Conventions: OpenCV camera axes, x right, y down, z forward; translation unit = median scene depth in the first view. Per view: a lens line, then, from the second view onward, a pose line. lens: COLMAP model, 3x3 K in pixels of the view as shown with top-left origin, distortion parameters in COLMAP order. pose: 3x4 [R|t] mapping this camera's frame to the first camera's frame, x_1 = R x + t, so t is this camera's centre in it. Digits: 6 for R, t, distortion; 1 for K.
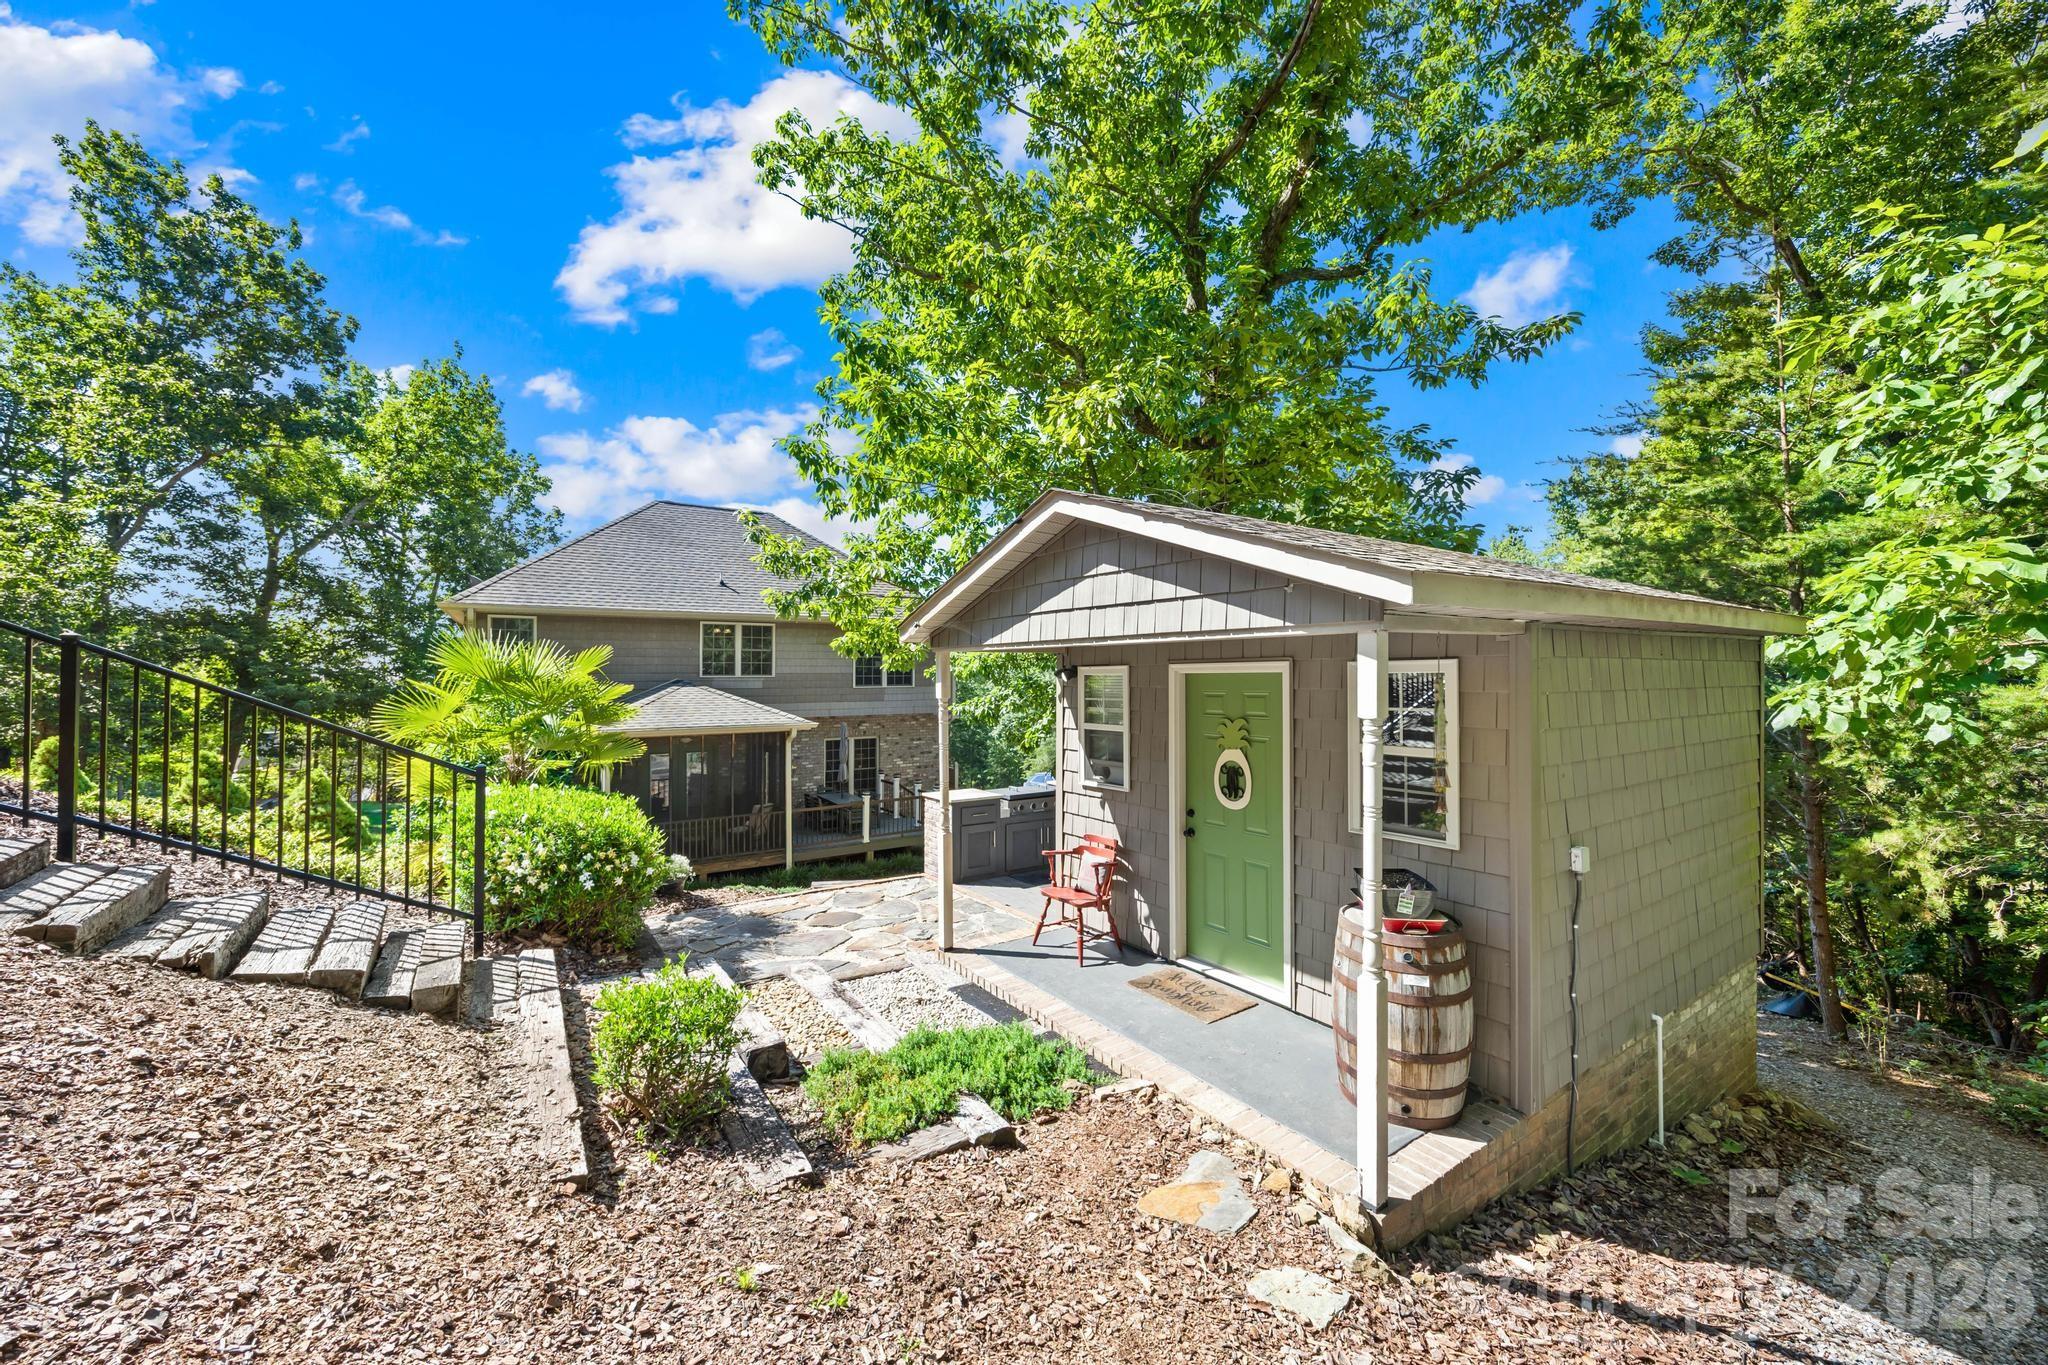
lens RADIAL K [[792.8, 0, 1016.9], [0, 792.8, 679.0], [0, 0, 1]] dist [-0.008954, 0.000233]
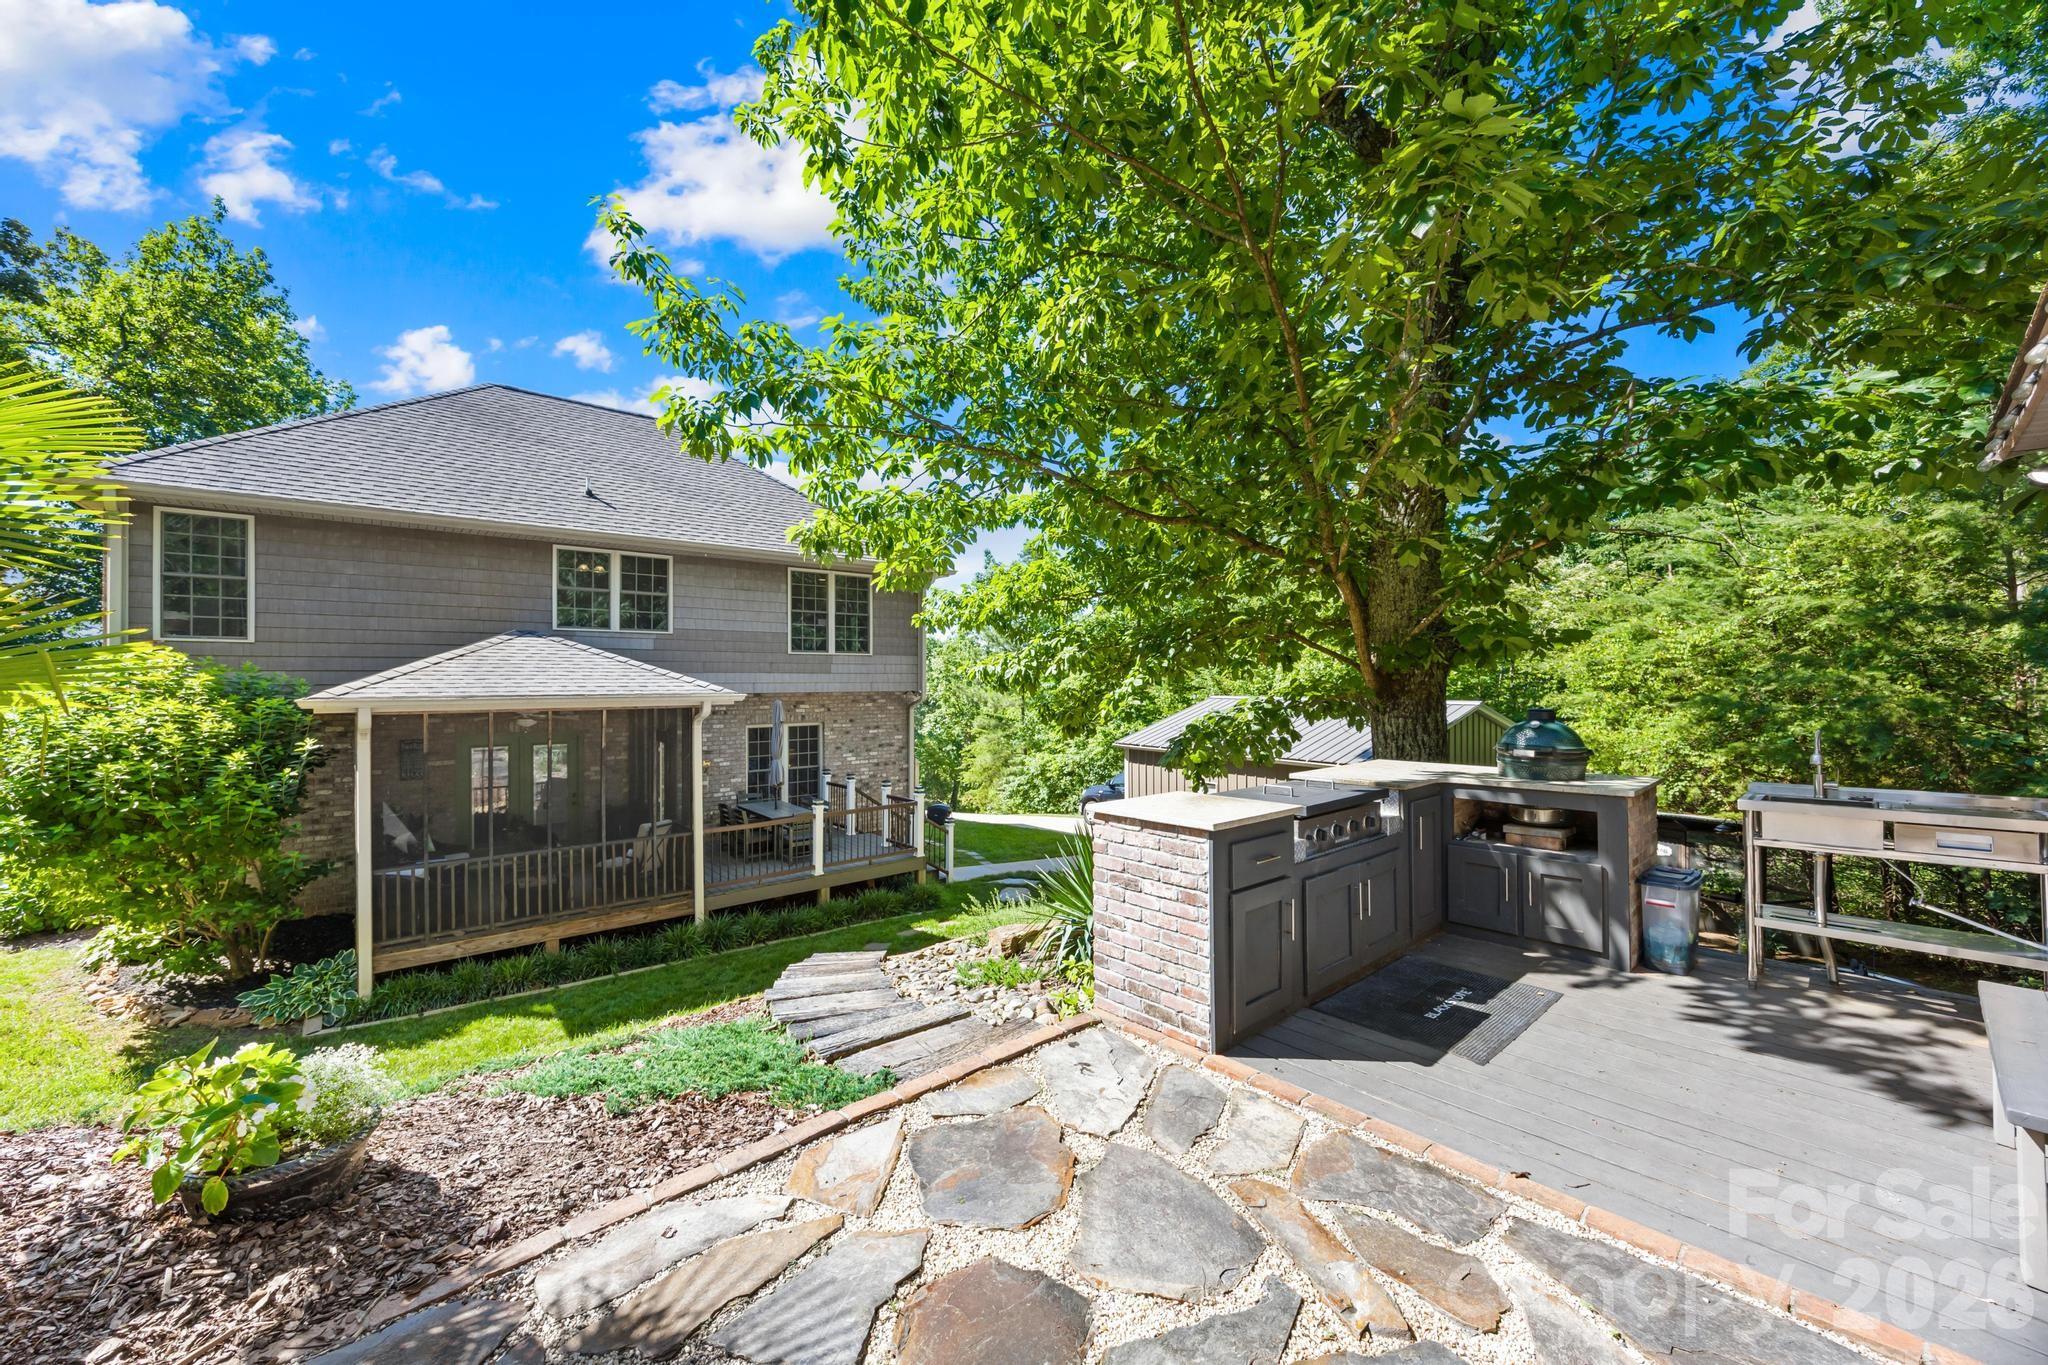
lens RADIAL K [[792.8, 0, 1036.2], [0, 792.8, 685.5], [0, 0, 1]] dist [-0.008954, 0.000233]
pose [[0.990294, -0.002305, 0.138967, -0.085704], [0.001409, 0.999978, 0.006549, 0.035826], [-0.138979, -0.006290, 0.990275, 0.266234]]
